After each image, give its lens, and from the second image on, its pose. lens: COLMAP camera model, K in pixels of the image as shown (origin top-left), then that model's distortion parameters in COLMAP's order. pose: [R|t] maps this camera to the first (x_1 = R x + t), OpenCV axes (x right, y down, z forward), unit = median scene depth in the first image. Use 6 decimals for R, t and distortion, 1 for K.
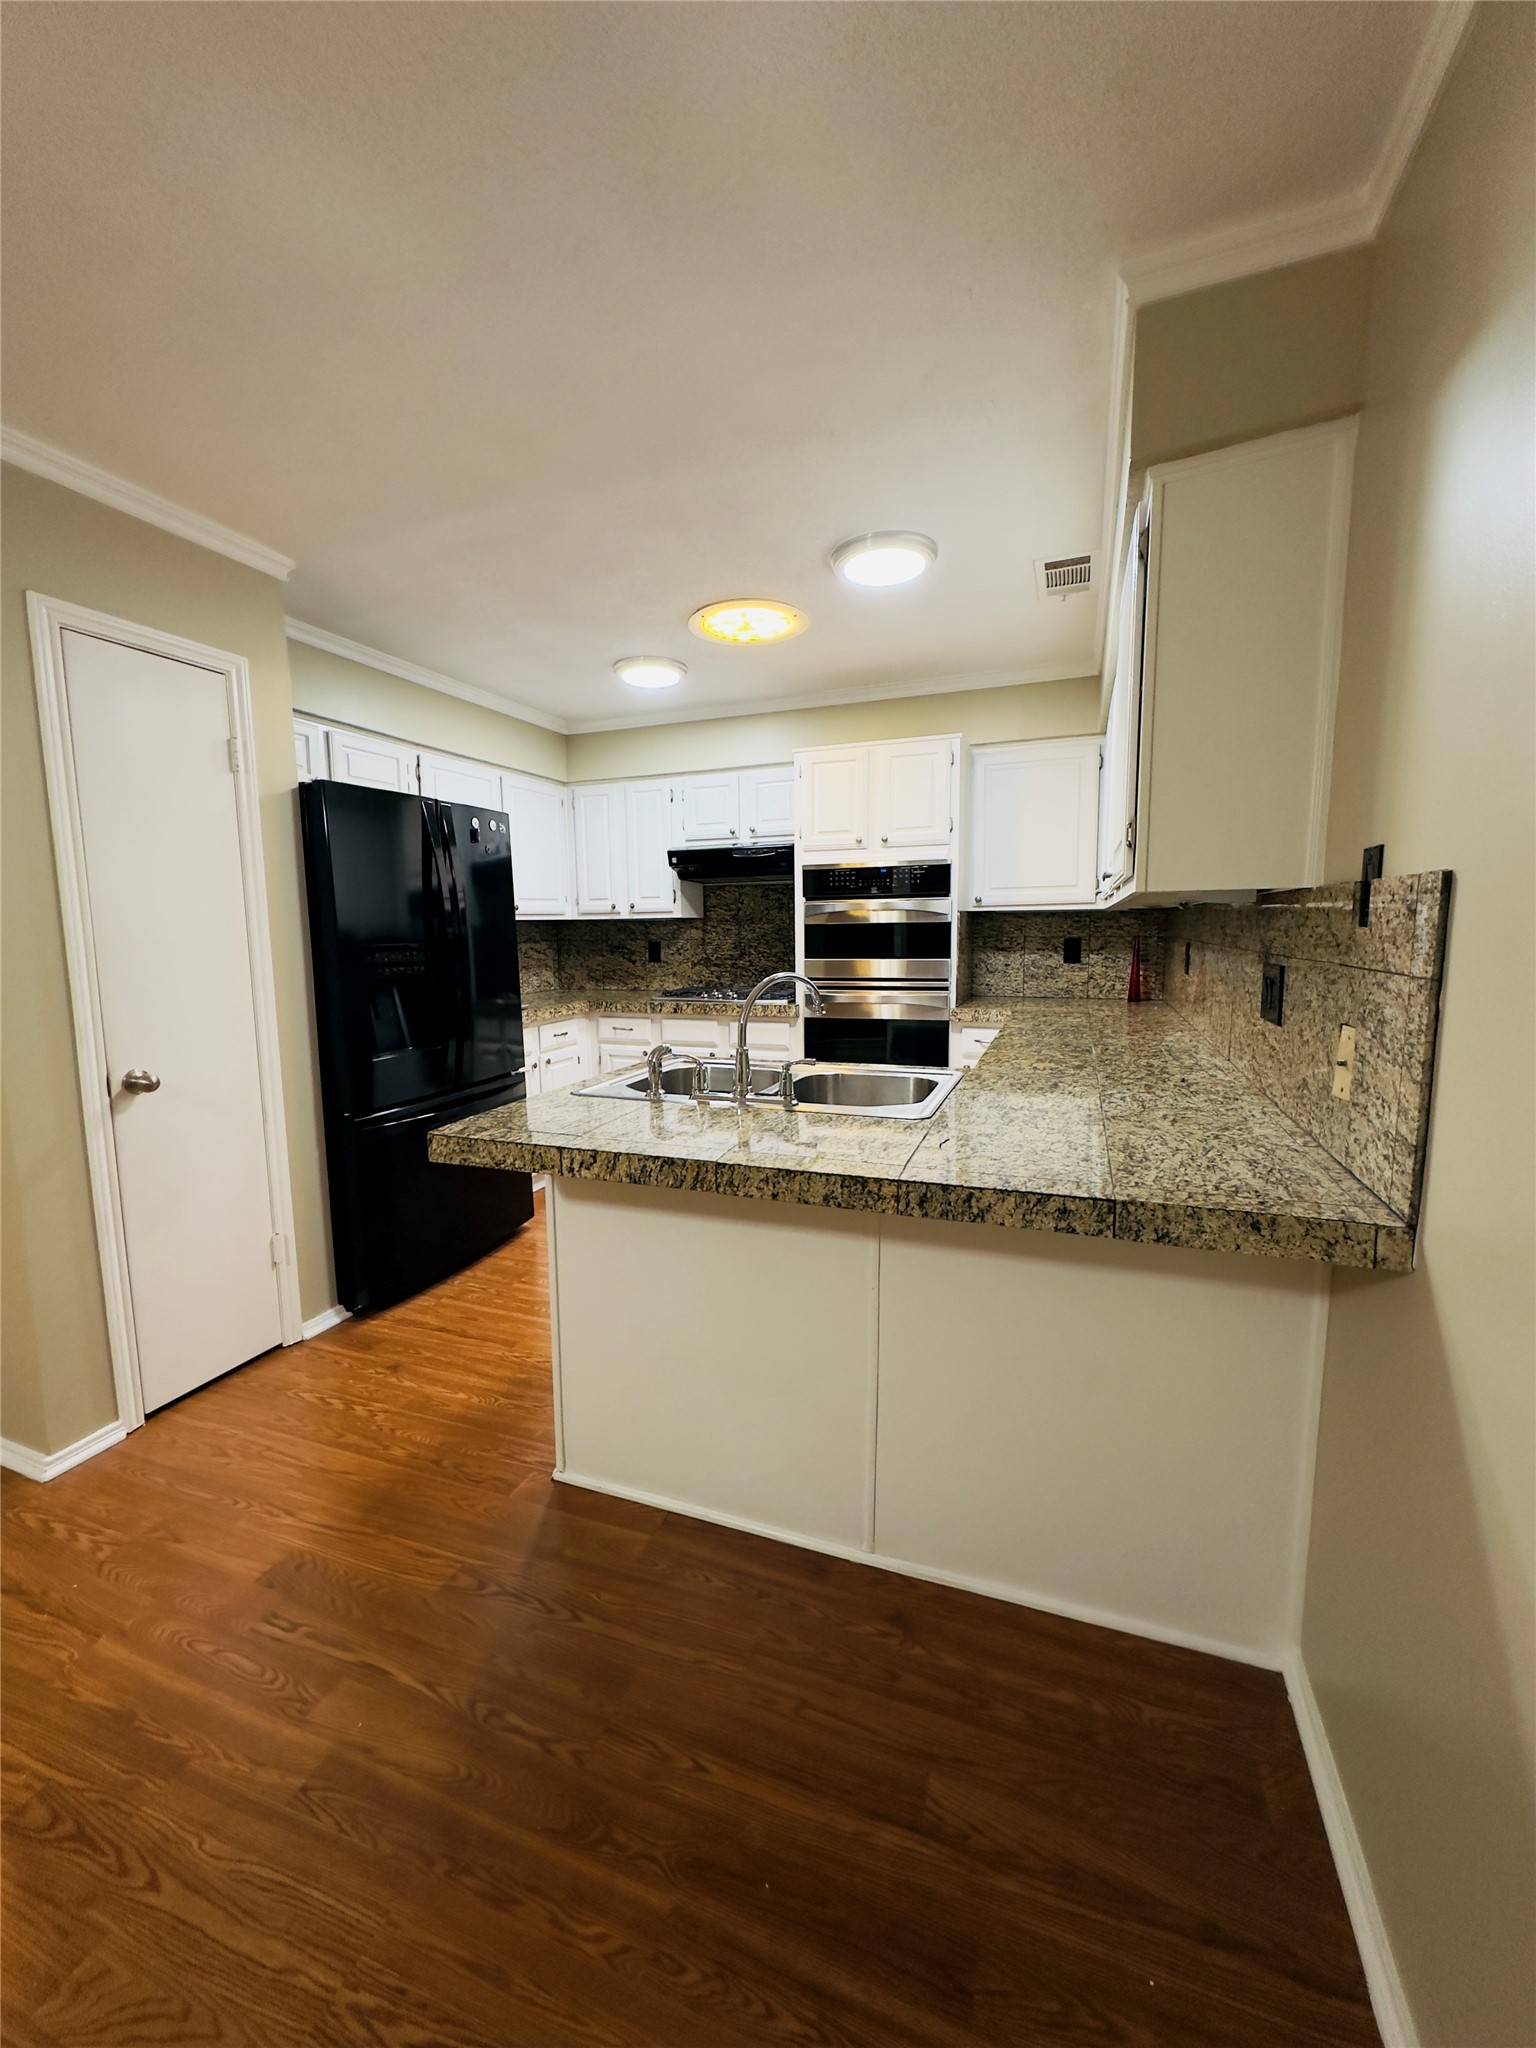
lens RADIAL K [[816.3, 0, 767.3], [0, 816.3, 1027.2], [0, 0, 1]] dist [-0.000278, 0.000150]
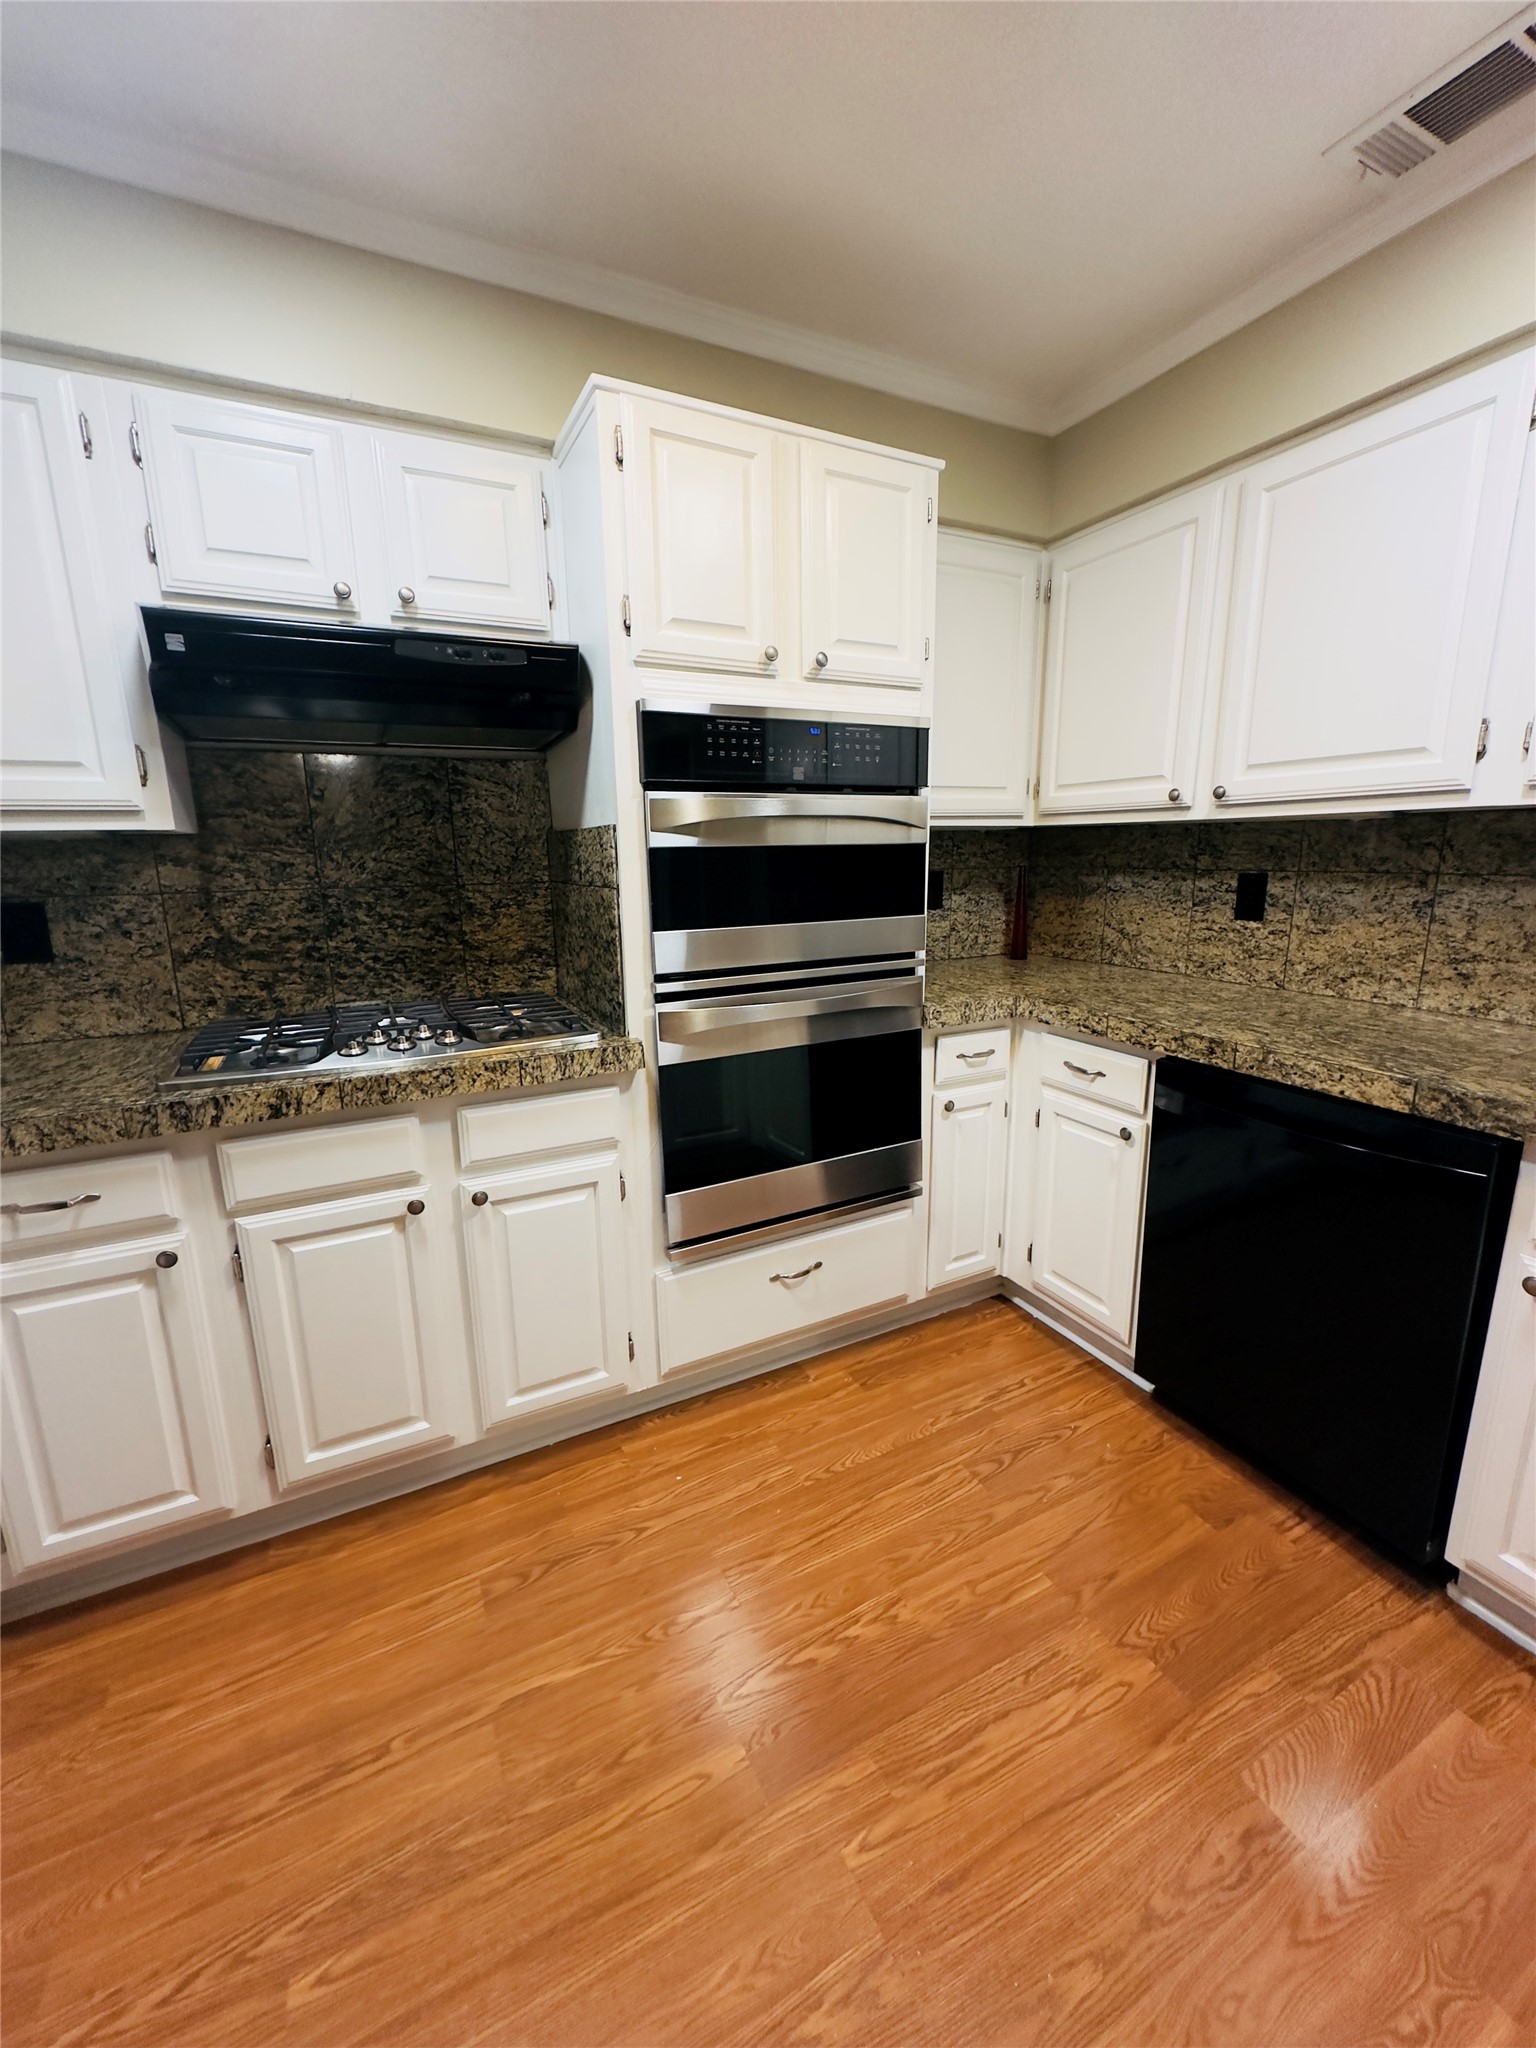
lens RADIAL K [[813.6, 0, 768.0], [0, 813.6, 1024.0], [0, 0, 1]] dist [-0.000957, 0.000446]
pose [[0.675214, -0.151672, 0.721860, -0.308551], [0.097519, 0.988397, 0.116457, -0.108758], [-0.731147, -0.008238, 0.682170, 0.917420]]
